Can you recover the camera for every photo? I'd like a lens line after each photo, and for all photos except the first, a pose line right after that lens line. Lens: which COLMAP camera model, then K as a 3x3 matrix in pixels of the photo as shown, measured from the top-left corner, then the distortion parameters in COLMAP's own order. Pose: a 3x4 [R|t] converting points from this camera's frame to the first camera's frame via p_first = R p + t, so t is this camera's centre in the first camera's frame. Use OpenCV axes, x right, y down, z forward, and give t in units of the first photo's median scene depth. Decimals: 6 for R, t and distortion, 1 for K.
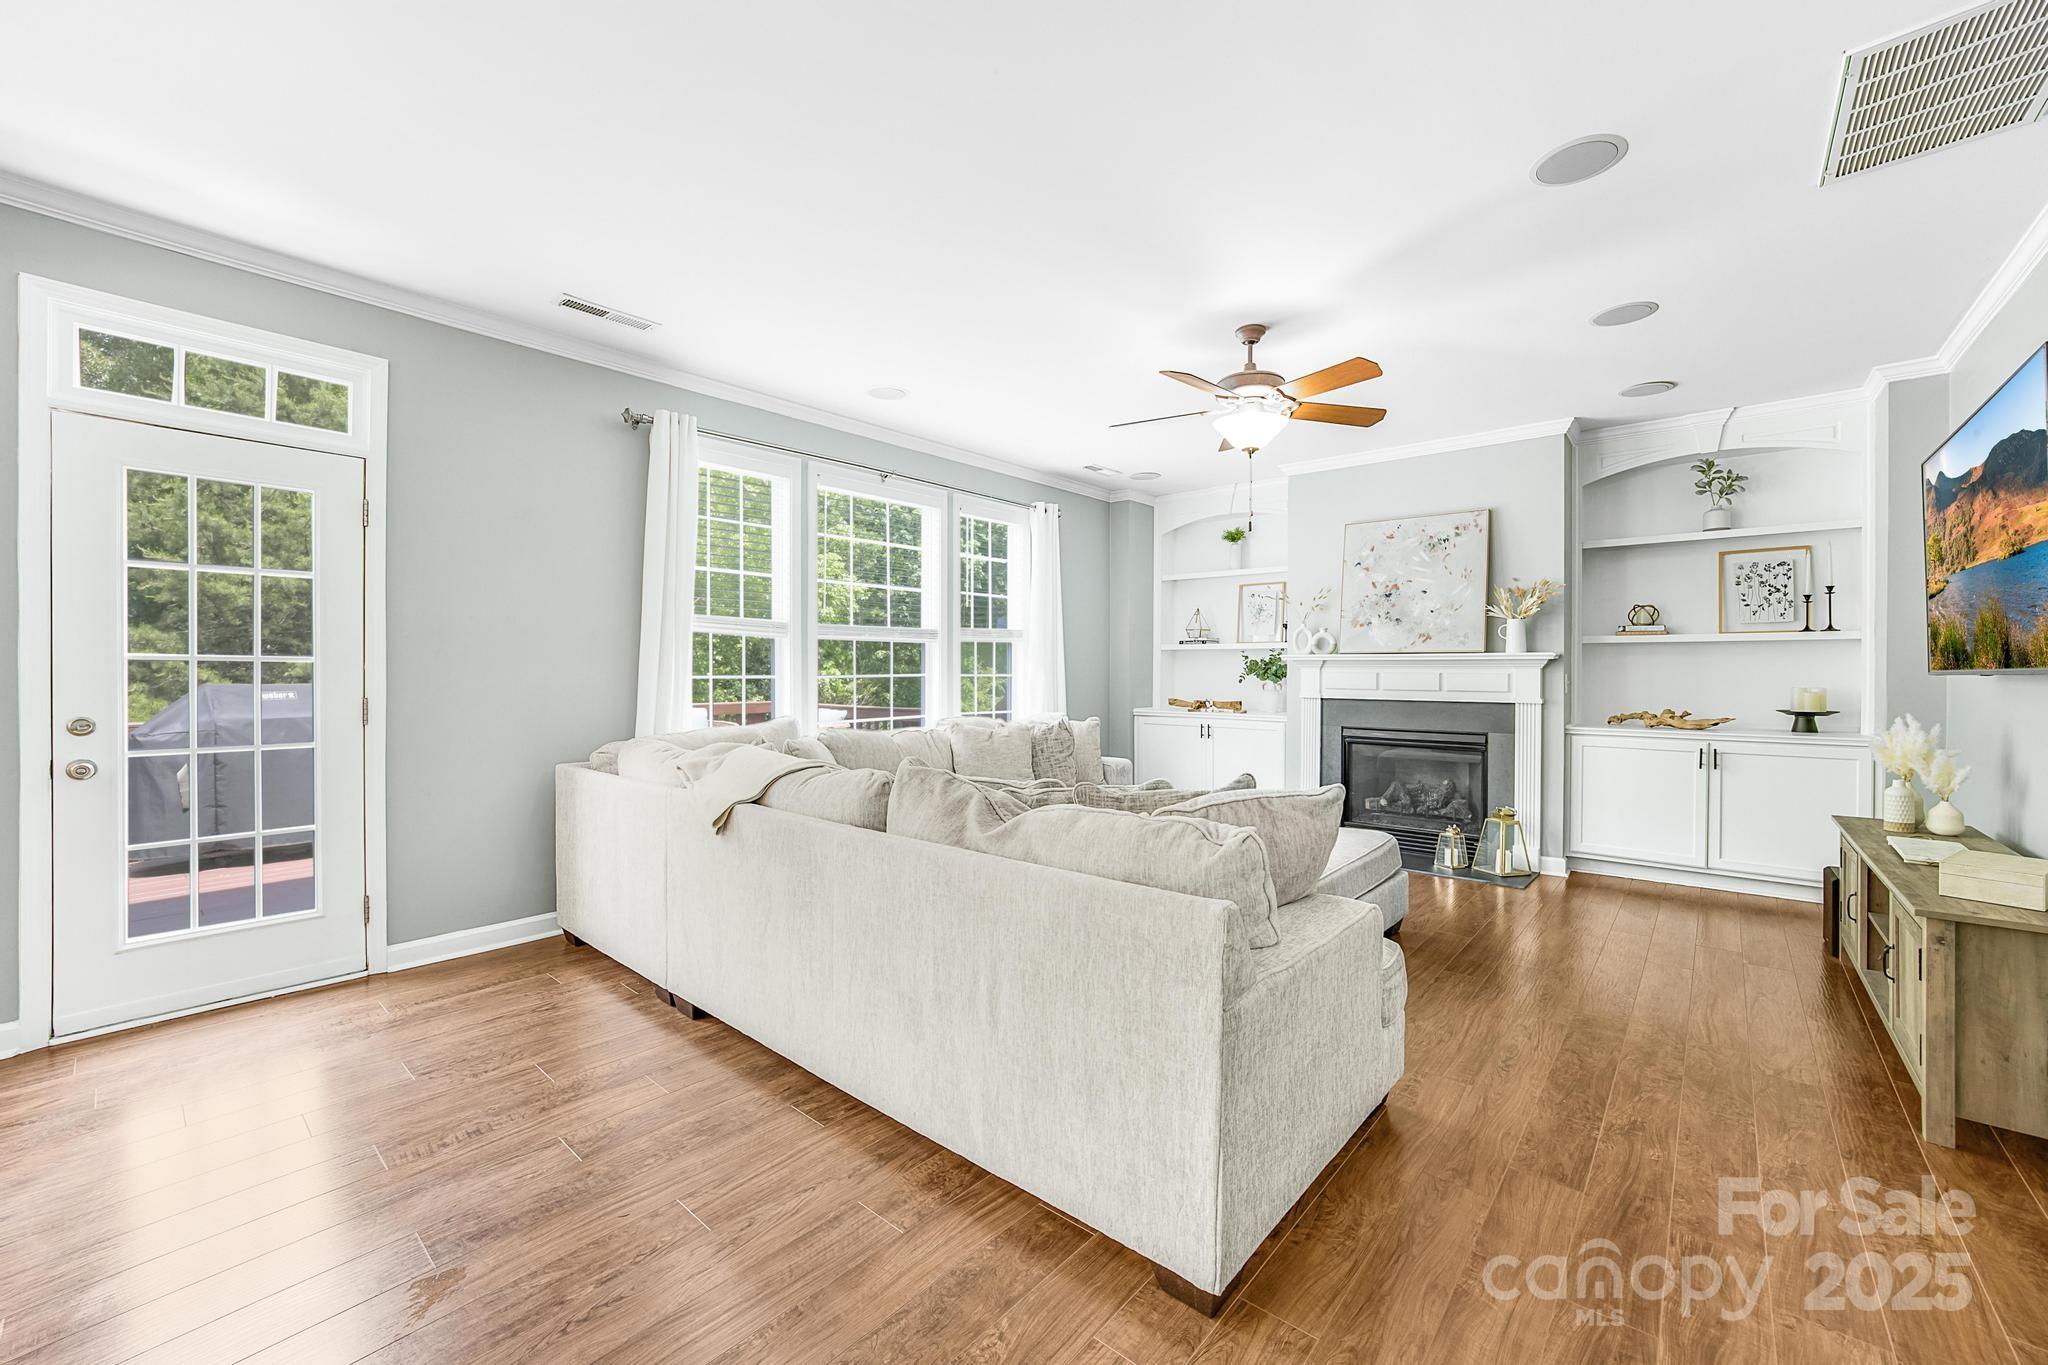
lens RADIAL K [[812.1, 0, 1024.0], [0, 812.1, 682.5], [0, 0, 1]] dist [-0.036816, 0.012597]
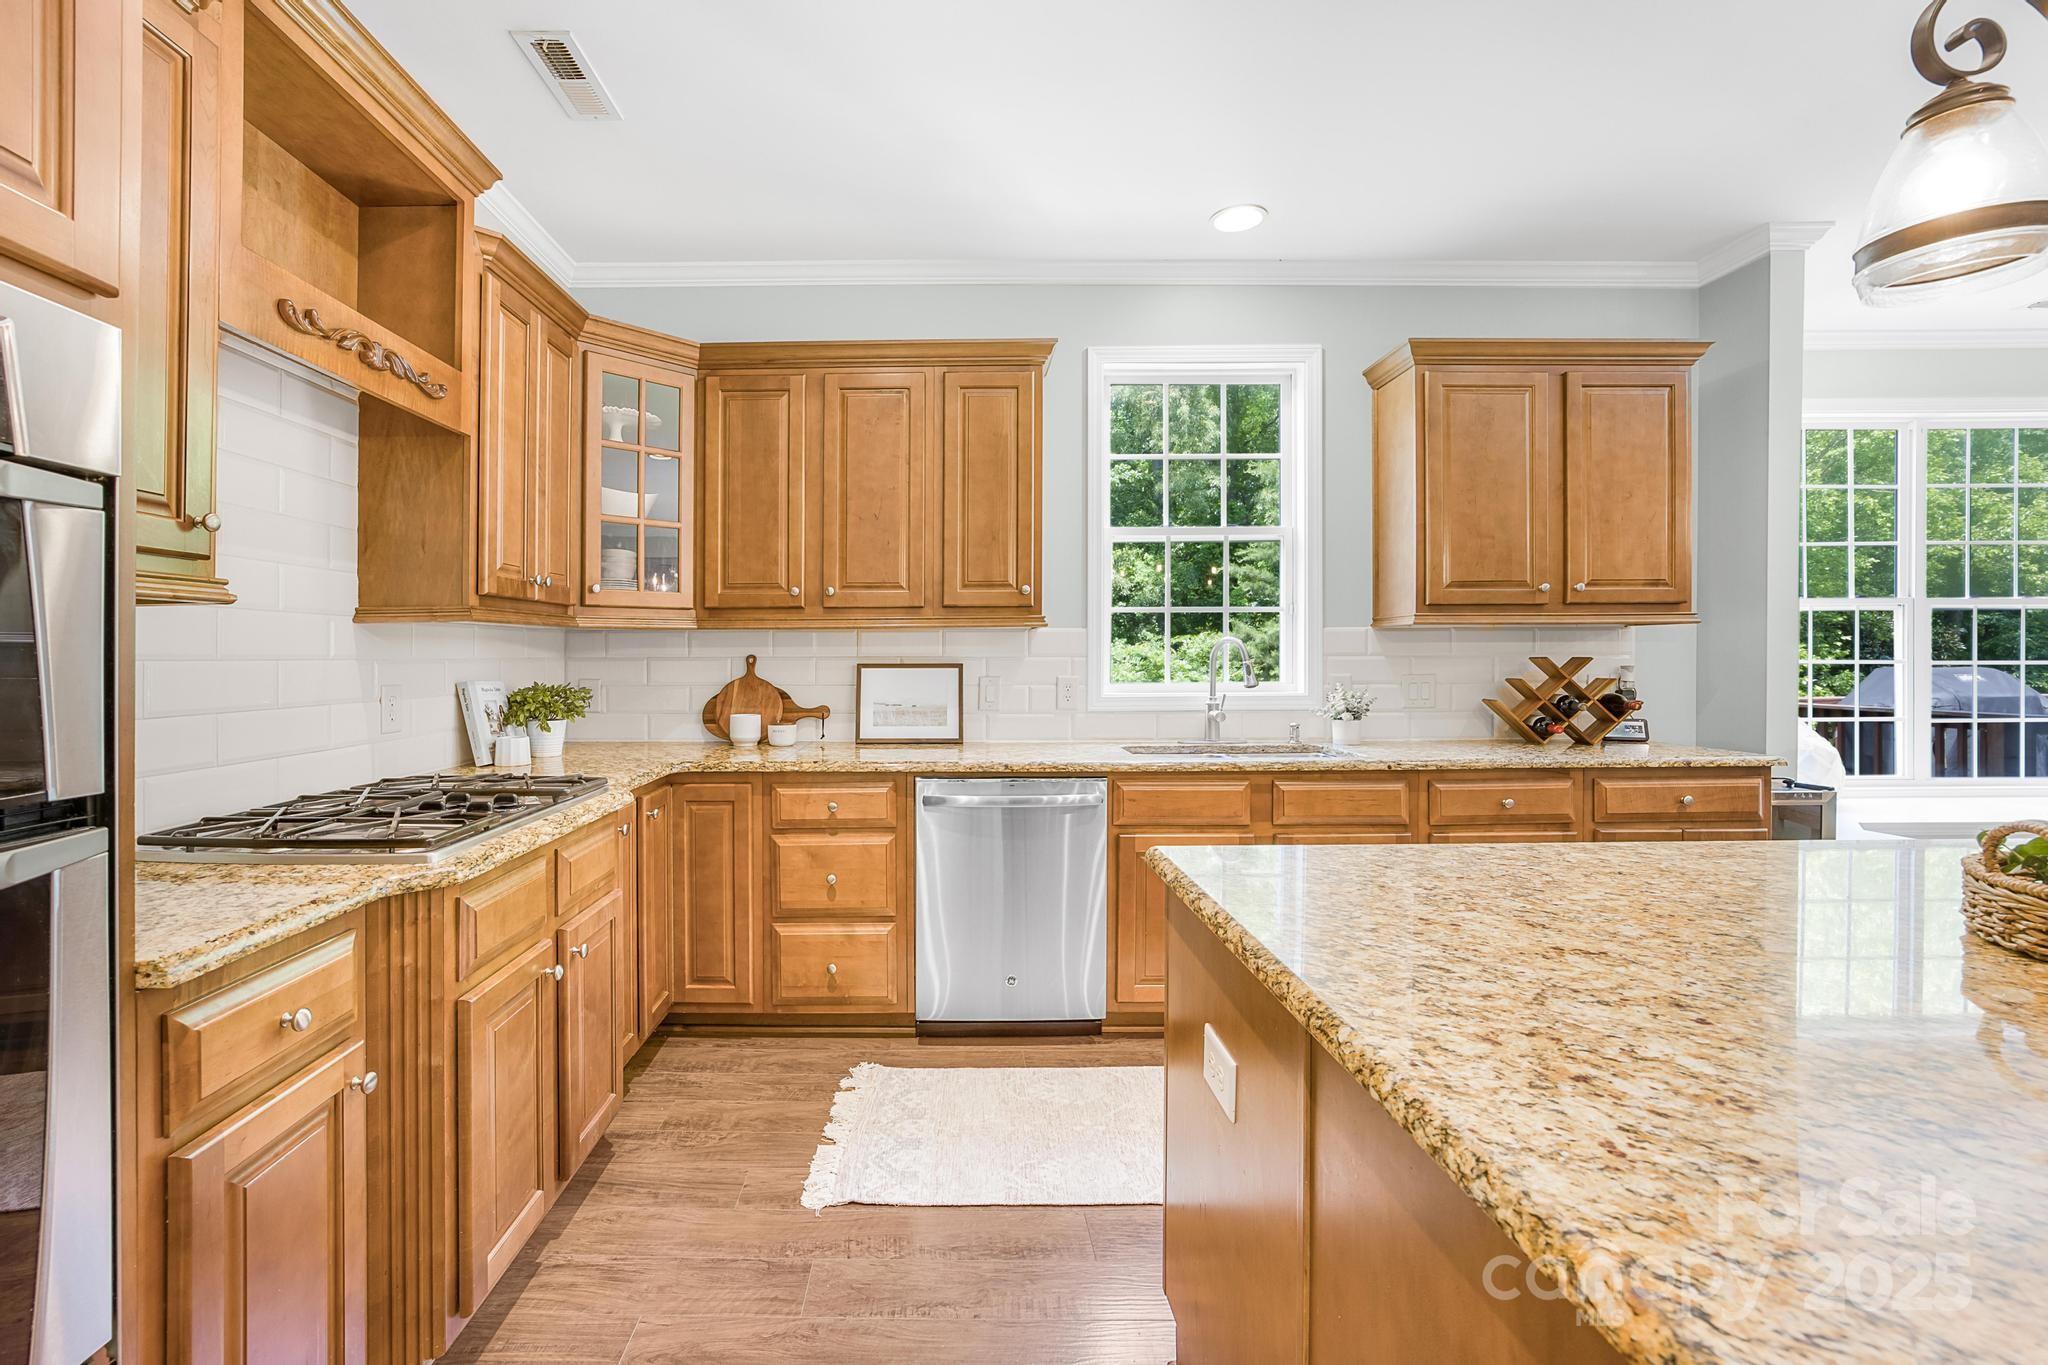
lens RADIAL K [[825.8, 0, 1031.6], [0, 825.8, 648.5], [0, 0, 1]] dist [-0.051410, 0.018104]
pose [[0.652232, -0.008243, -0.757975, -1.103429], [-0.006319, 0.999847, -0.016310, 0.006428], [0.757993, 0.015427, 0.652080, -0.970644]]
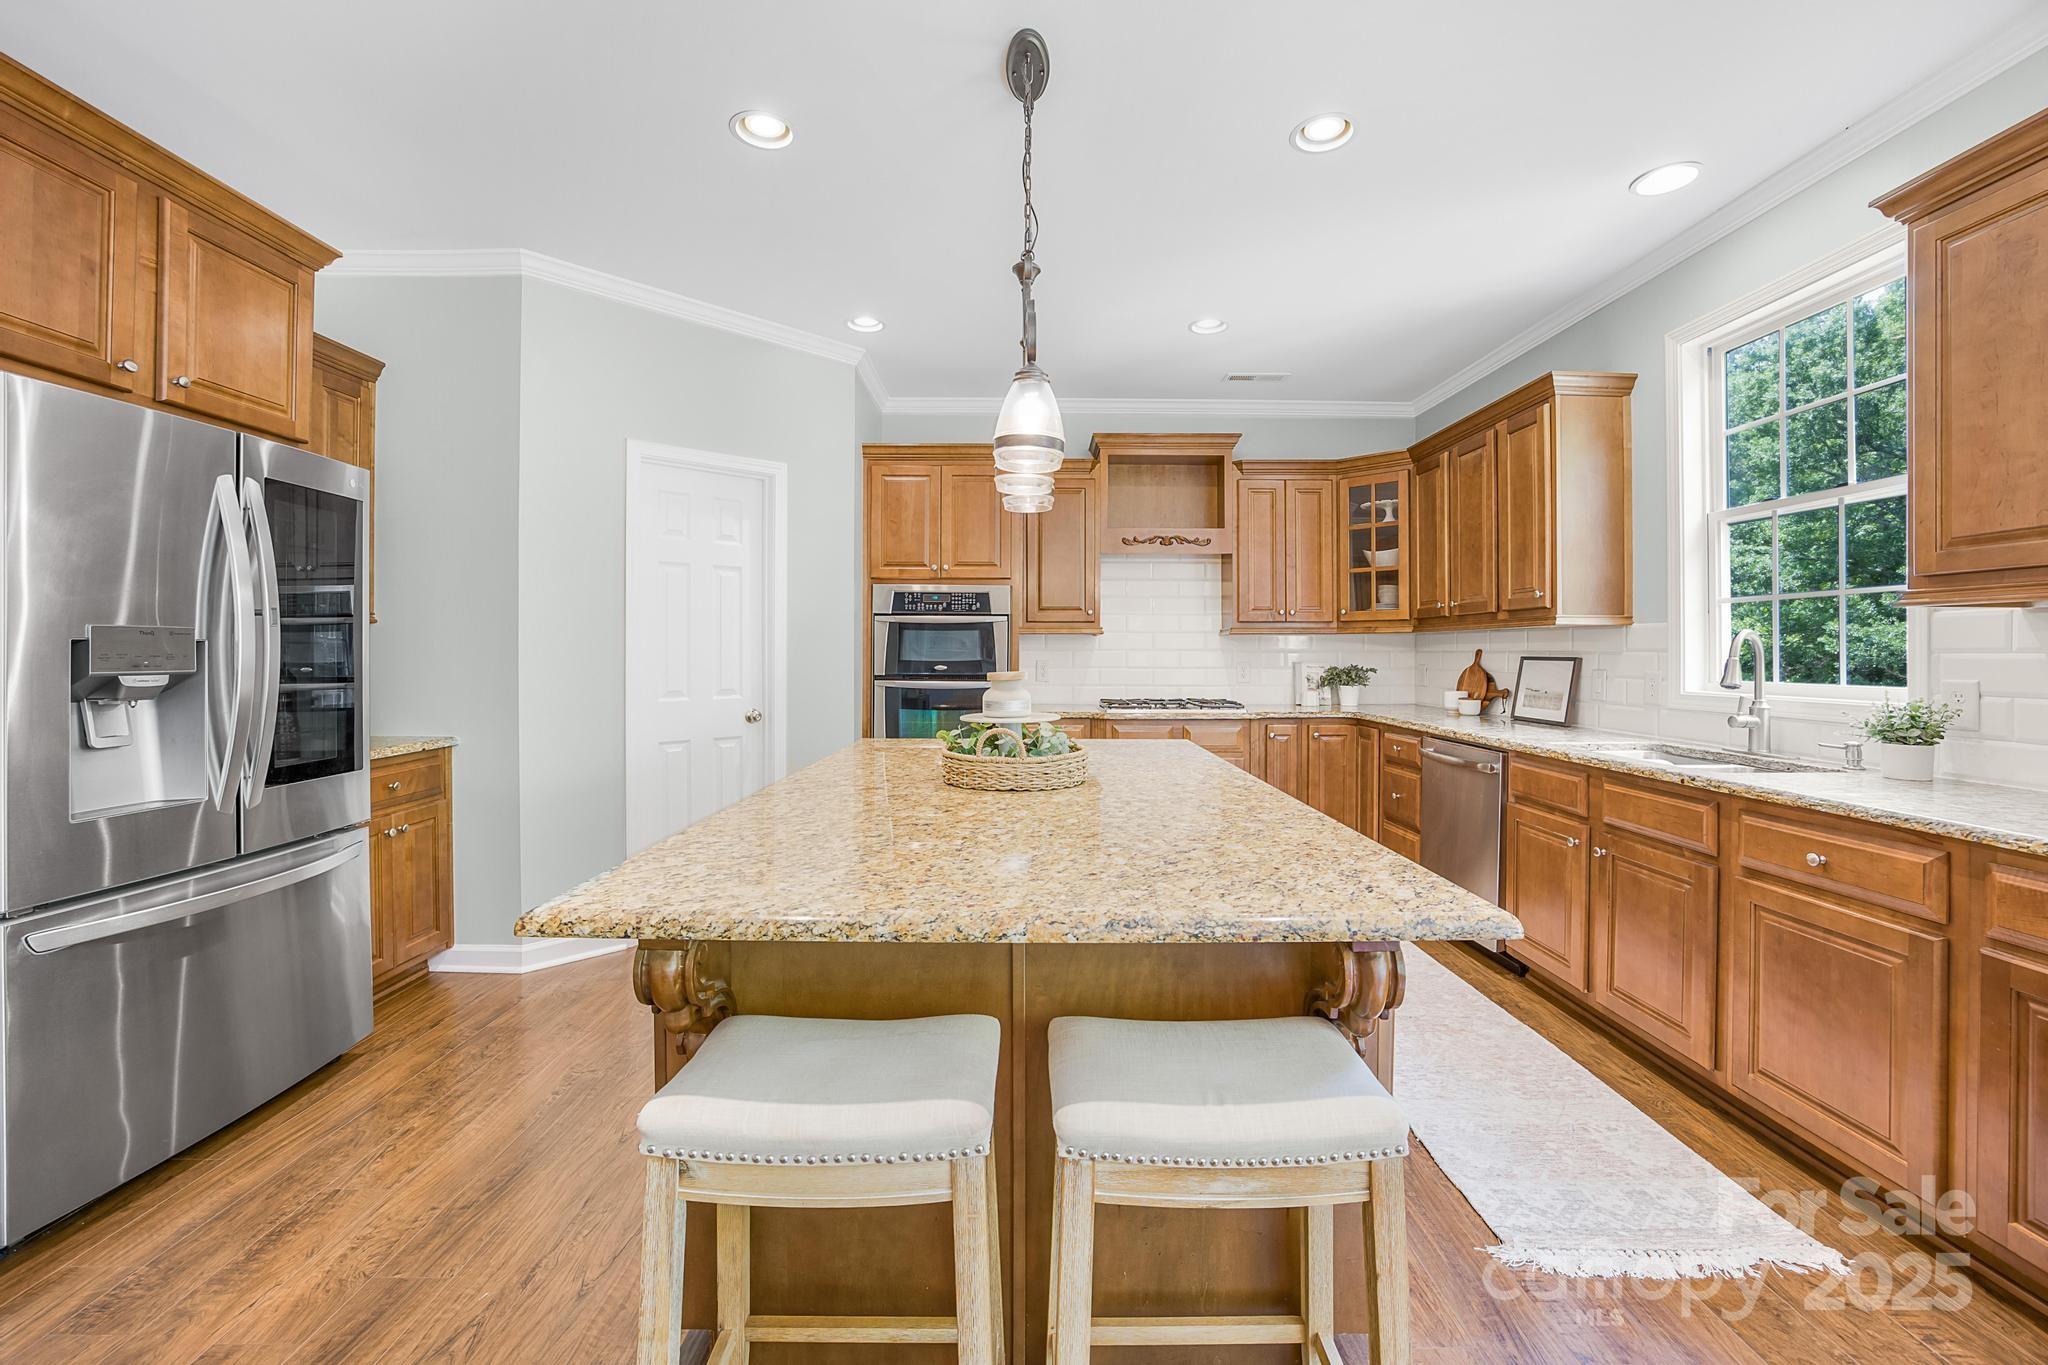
lens RADIAL K [[825.8, 0, 1031.6], [0, 825.8, 648.5], [0, 0, 1]] dist [-0.051410, 0.018104]
pose [[-0.745481, -0.004895, -0.666509, -0.766139], [-0.012976, 0.999890, 0.007170, 0.000802], [0.666401, 0.013993, -0.745463, -0.336278]]
